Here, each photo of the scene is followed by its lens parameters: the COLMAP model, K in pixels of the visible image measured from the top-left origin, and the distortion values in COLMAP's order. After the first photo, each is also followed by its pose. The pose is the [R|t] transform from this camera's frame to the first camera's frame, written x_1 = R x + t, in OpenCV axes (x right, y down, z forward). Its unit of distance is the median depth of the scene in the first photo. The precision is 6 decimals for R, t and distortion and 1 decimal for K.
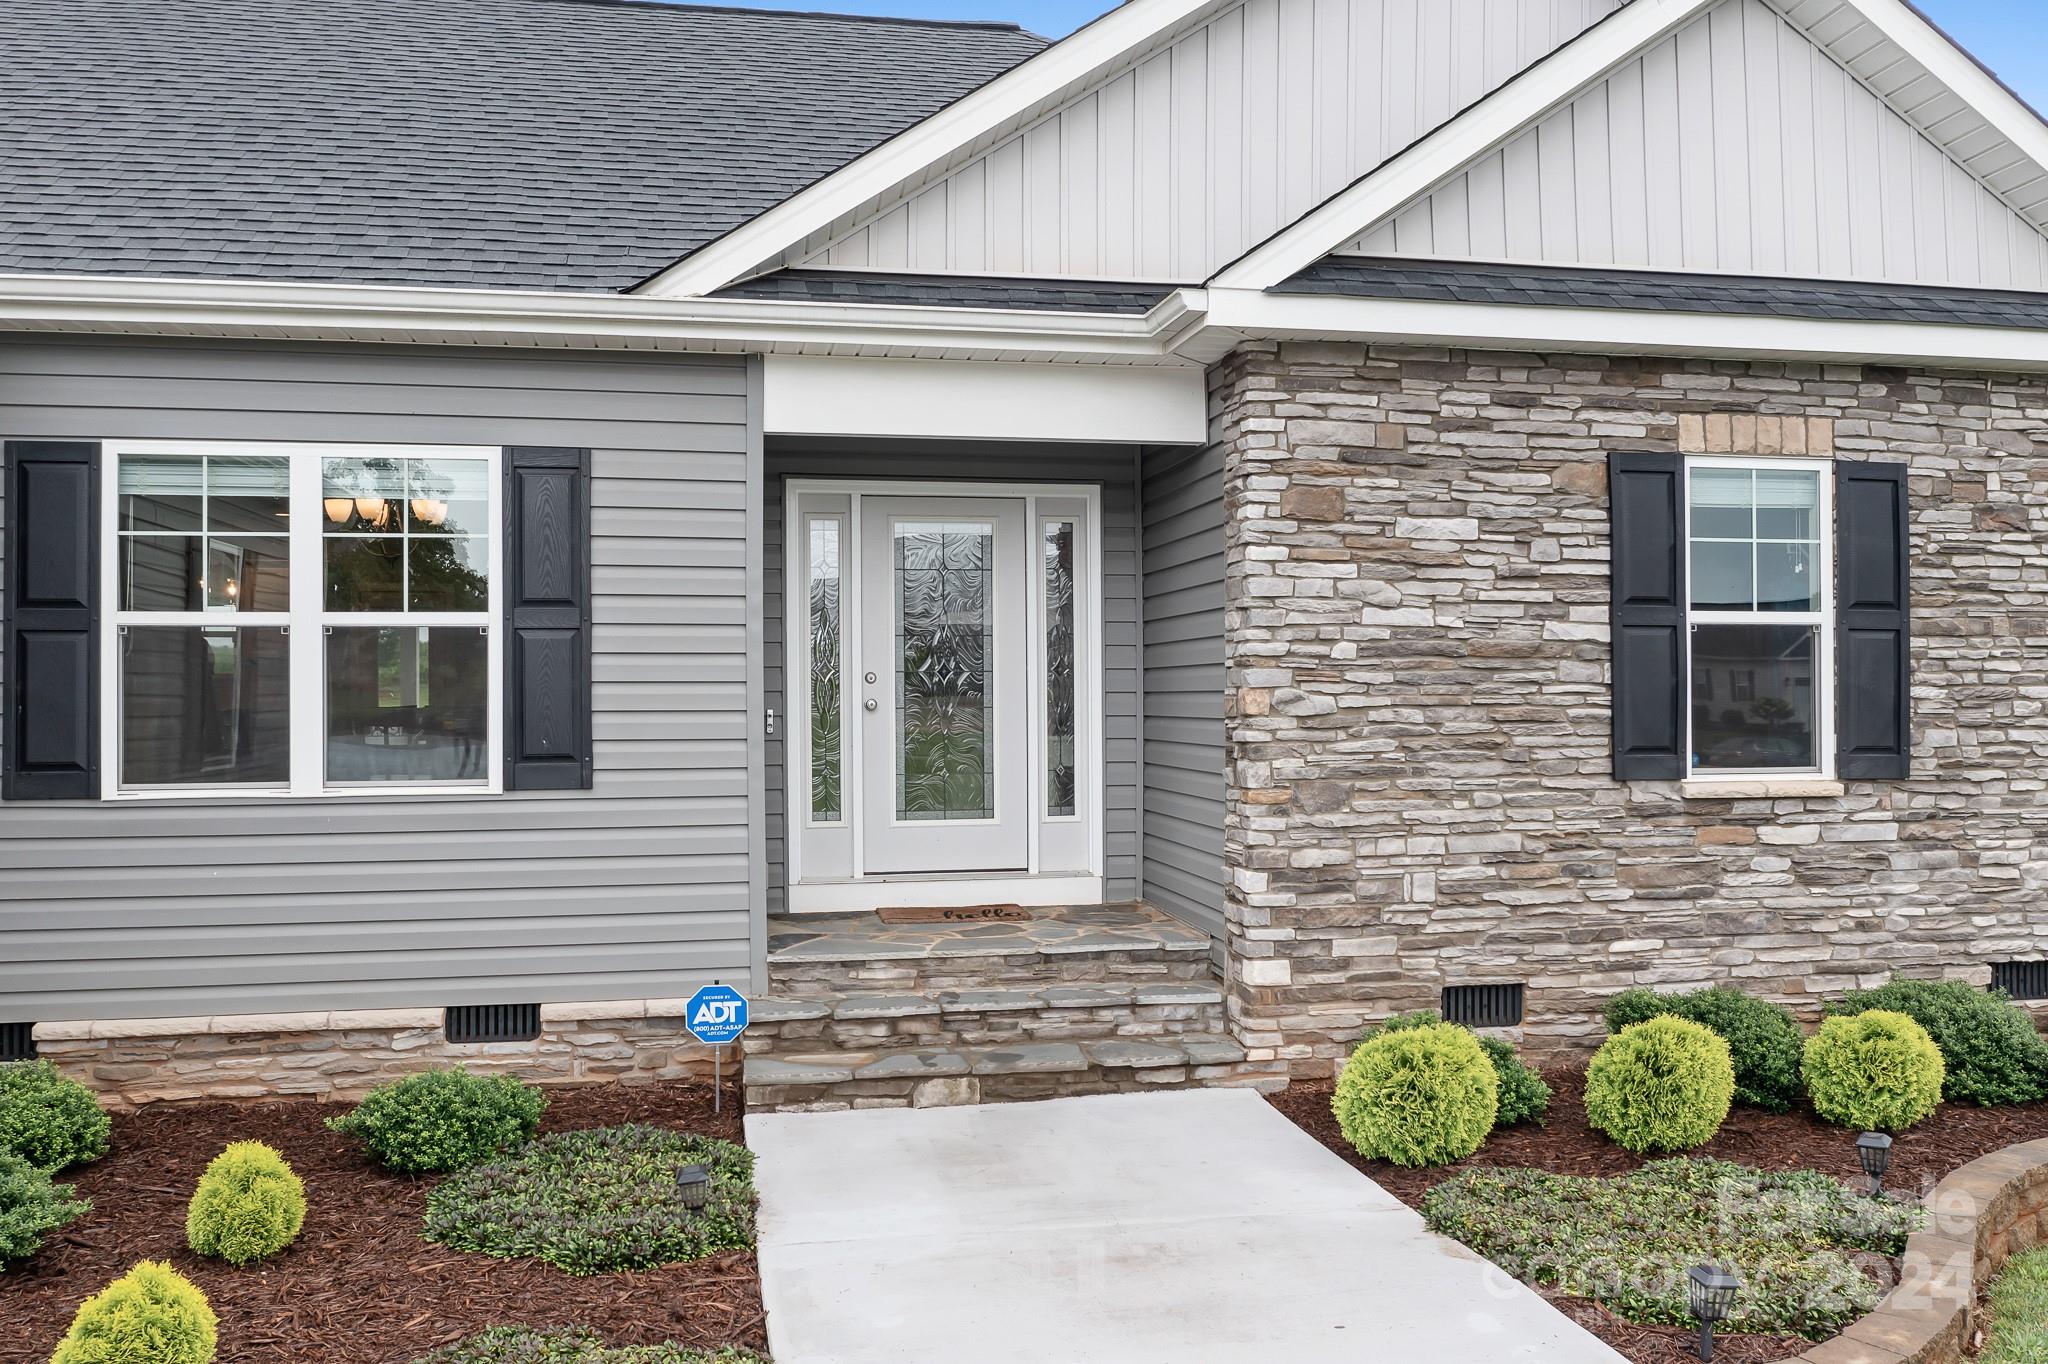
lens RADIAL K [[1613.7, 0, 1024.0], [0, 1613.7, 682.0], [0, 0, 1]] dist [-0.023858, 0.001443]
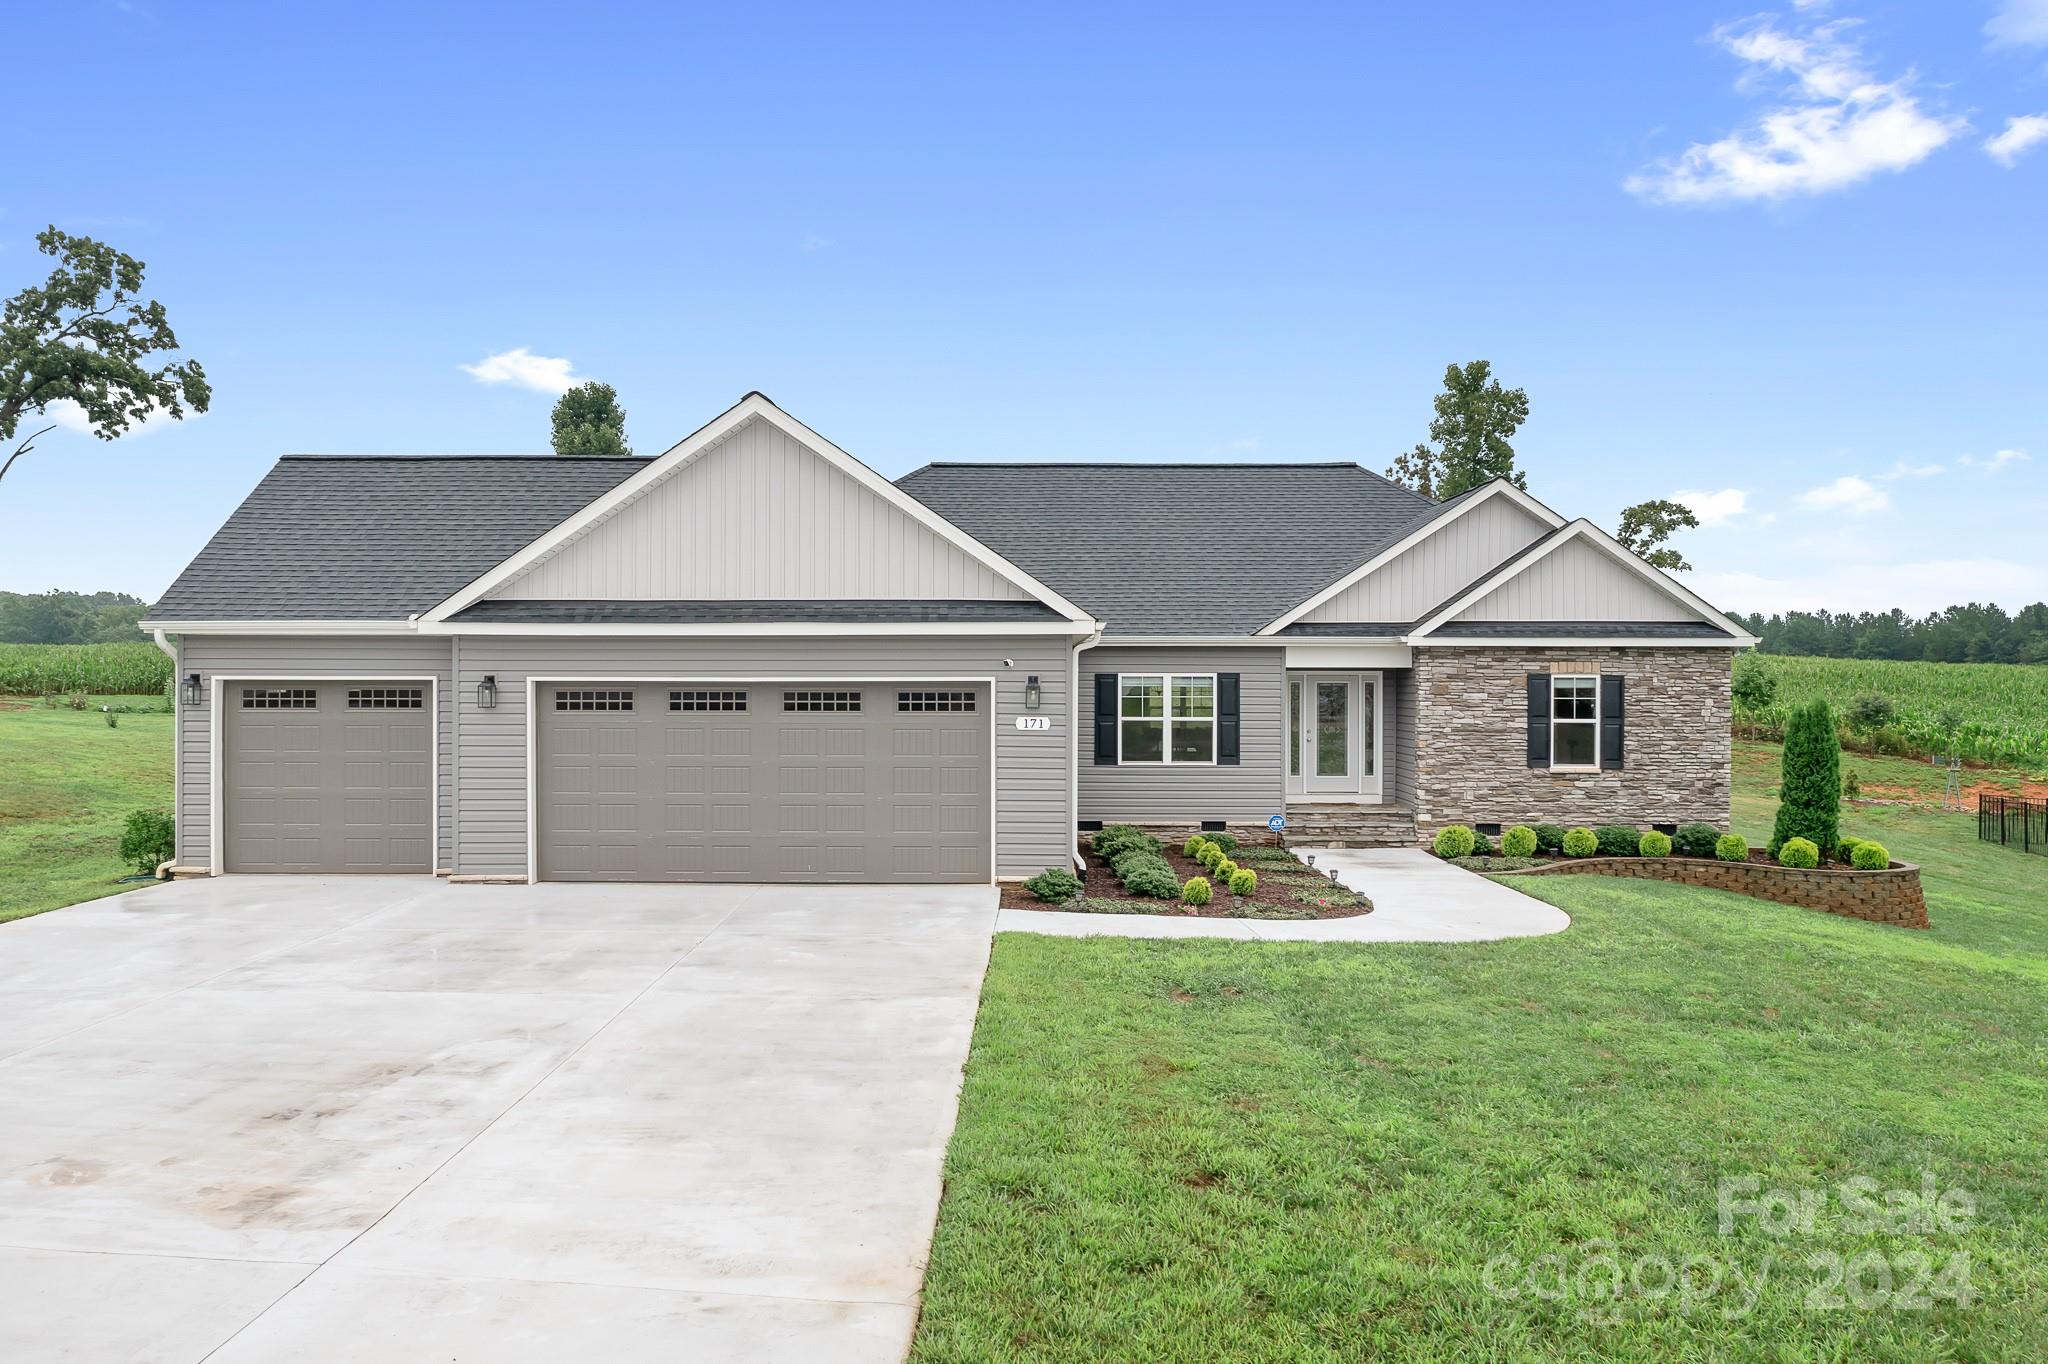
lens RADIAL K [[1613.7, 0, 1024.0], [0, 1613.7, 682.0], [0, 0, 1]] dist [-0.023858, 0.001443]
pose [[0.980492, 0.008942, -0.196354, -0.025582], [-0.006165, 0.999872, 0.014752, -0.172732], [0.196461, -0.013254, 0.980422, -2.703294]]
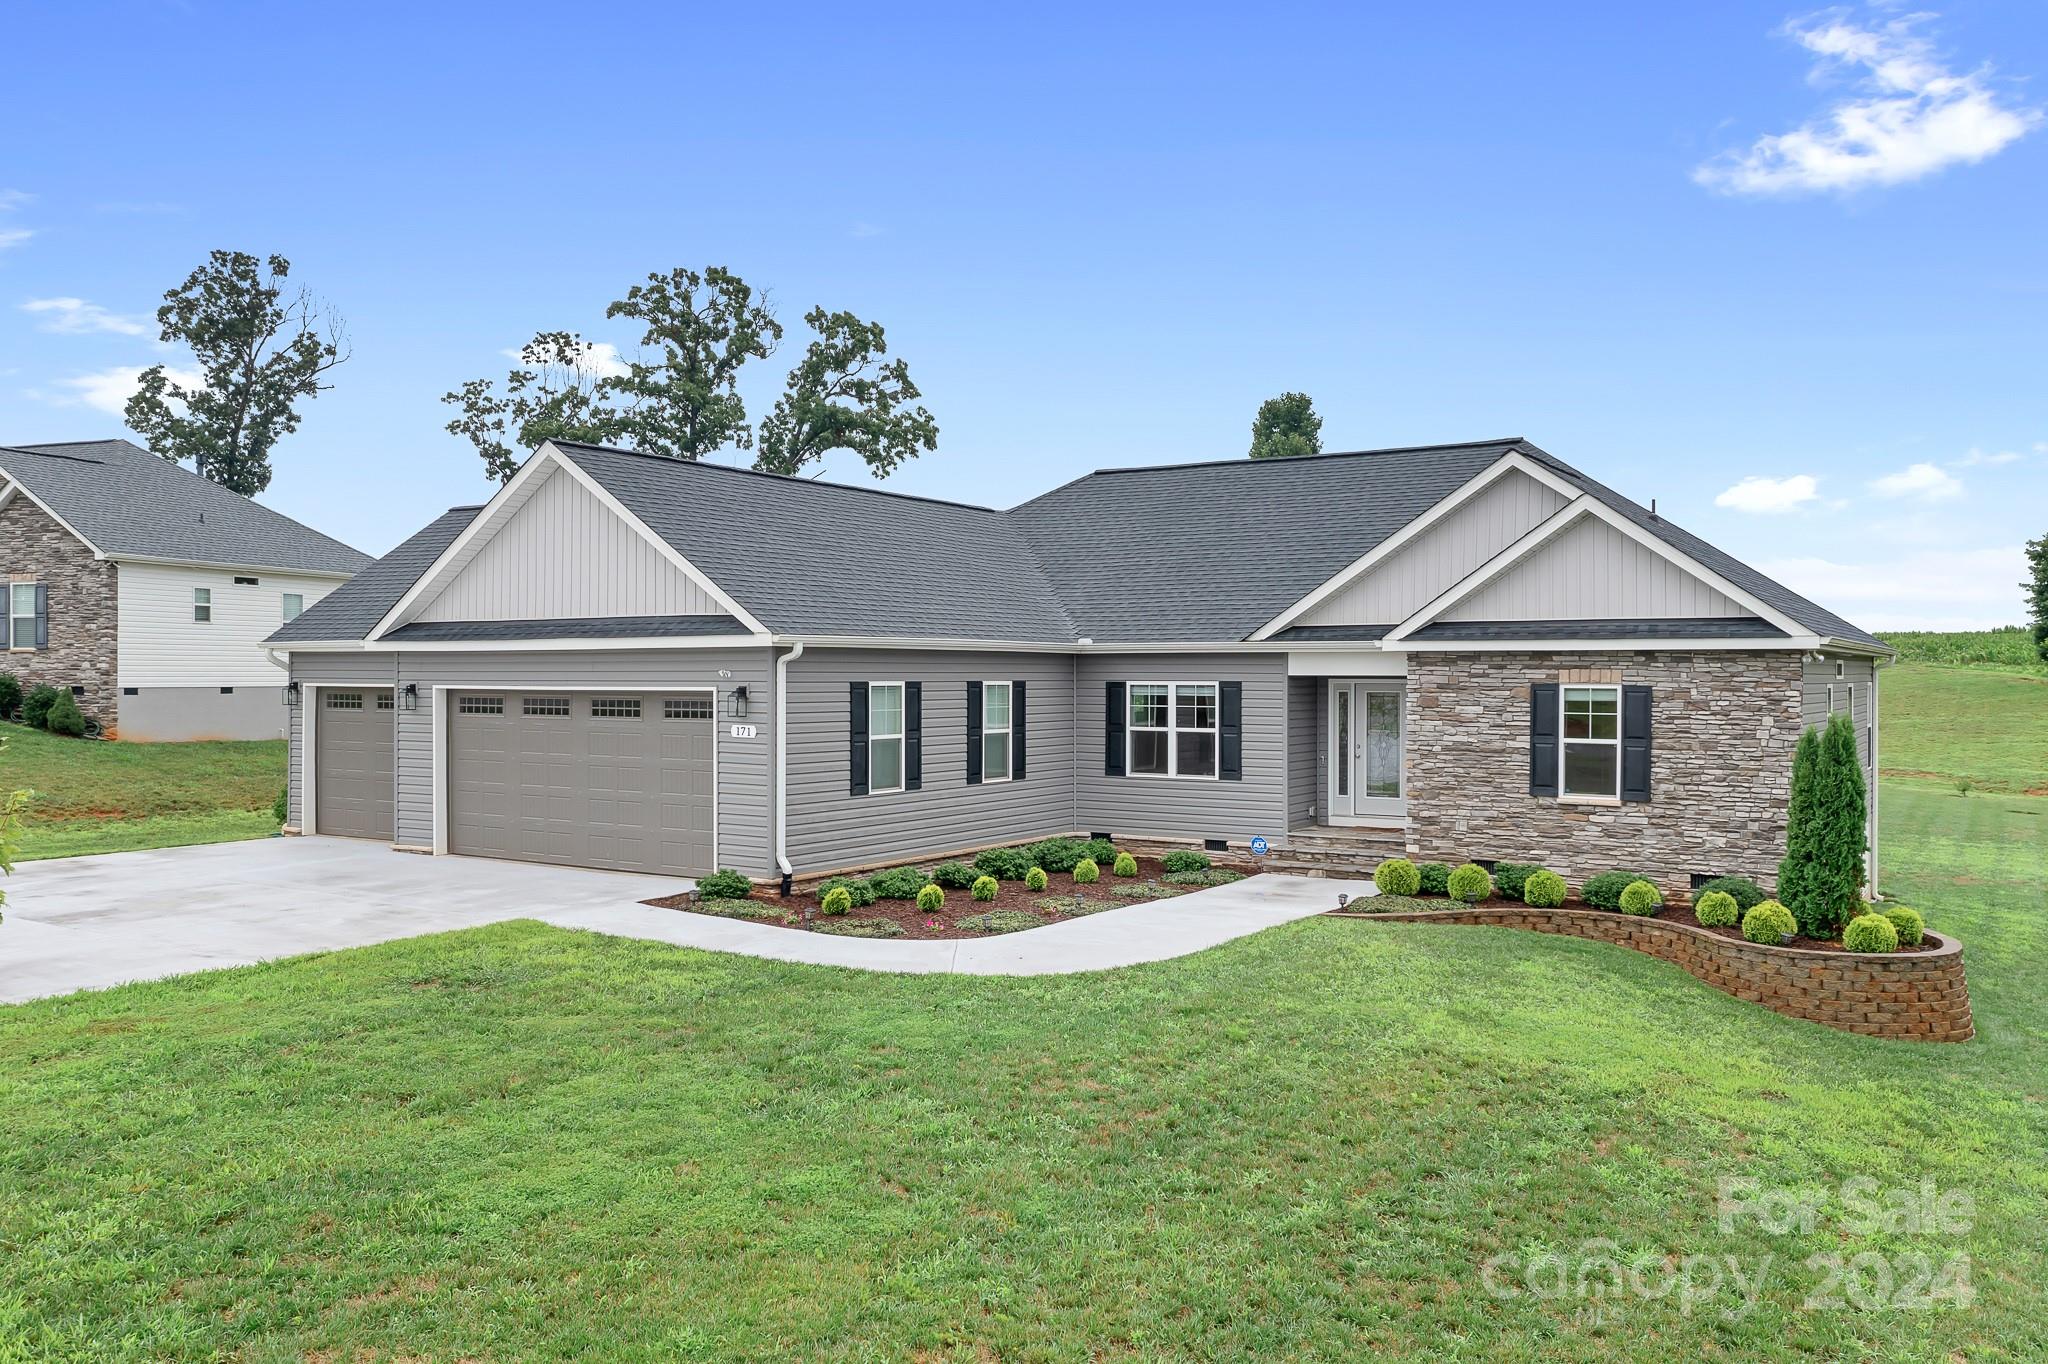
lens RADIAL K [[1613.7, 0, 1024.0], [0, 1613.7, 682.0], [0, 0, 1]] dist [-0.023858, 0.001443]
pose [[0.724847, 0.011422, -0.688815, 1.738503], [-0.000201, 0.999866, 0.016369, -0.196480], [0.688910, -0.011726, 0.724752, -1.789032]]
